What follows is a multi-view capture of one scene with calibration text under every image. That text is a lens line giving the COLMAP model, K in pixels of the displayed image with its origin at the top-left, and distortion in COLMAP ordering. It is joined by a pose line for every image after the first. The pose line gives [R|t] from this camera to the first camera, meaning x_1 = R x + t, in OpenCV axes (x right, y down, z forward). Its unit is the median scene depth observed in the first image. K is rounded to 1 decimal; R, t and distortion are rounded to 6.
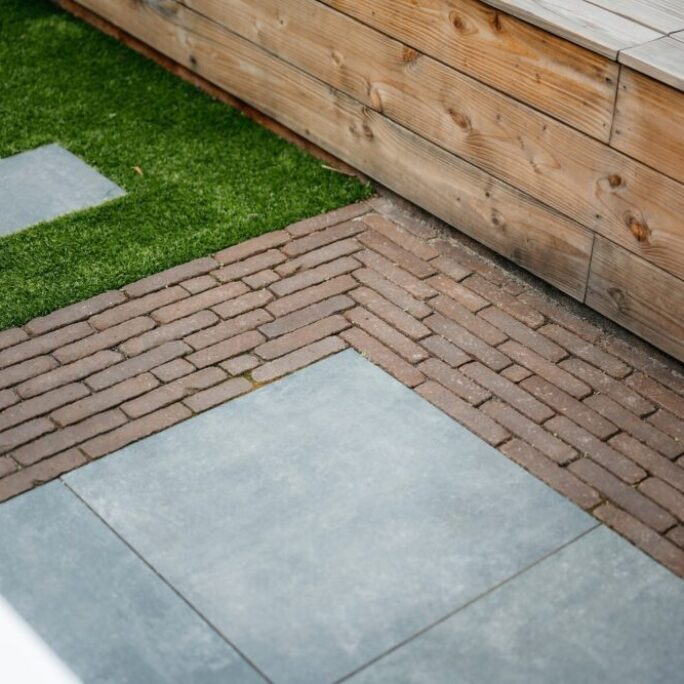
lens RADIAL K [[1491.9, 0, 341.0], [0, 1491.9, 345.8], [0, 0, 1]] dist [0.065656, 0.000000]
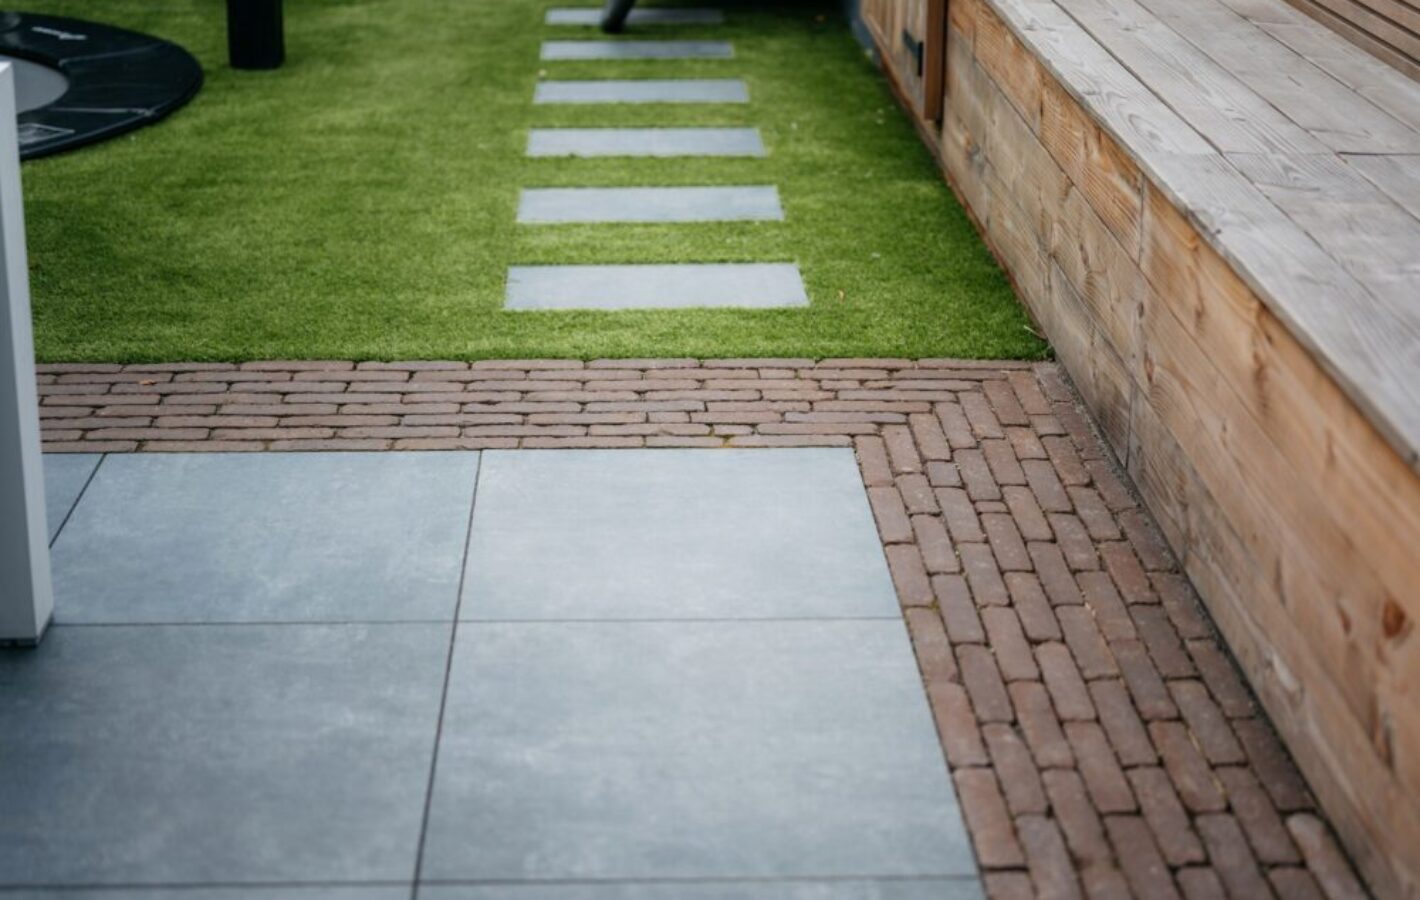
lens RADIAL K [[2047.9, 0, 714.0], [0, 2047.9, 442.9], [0, 0, 1]] dist [0.013697, 0.000000]
pose [[0.785212, 0.194890, -0.587759, 0.674911], [-0.323448, 0.938488, -0.120922, 0.177143], [0.528038, 0.285058, 0.799948, -0.048522]]
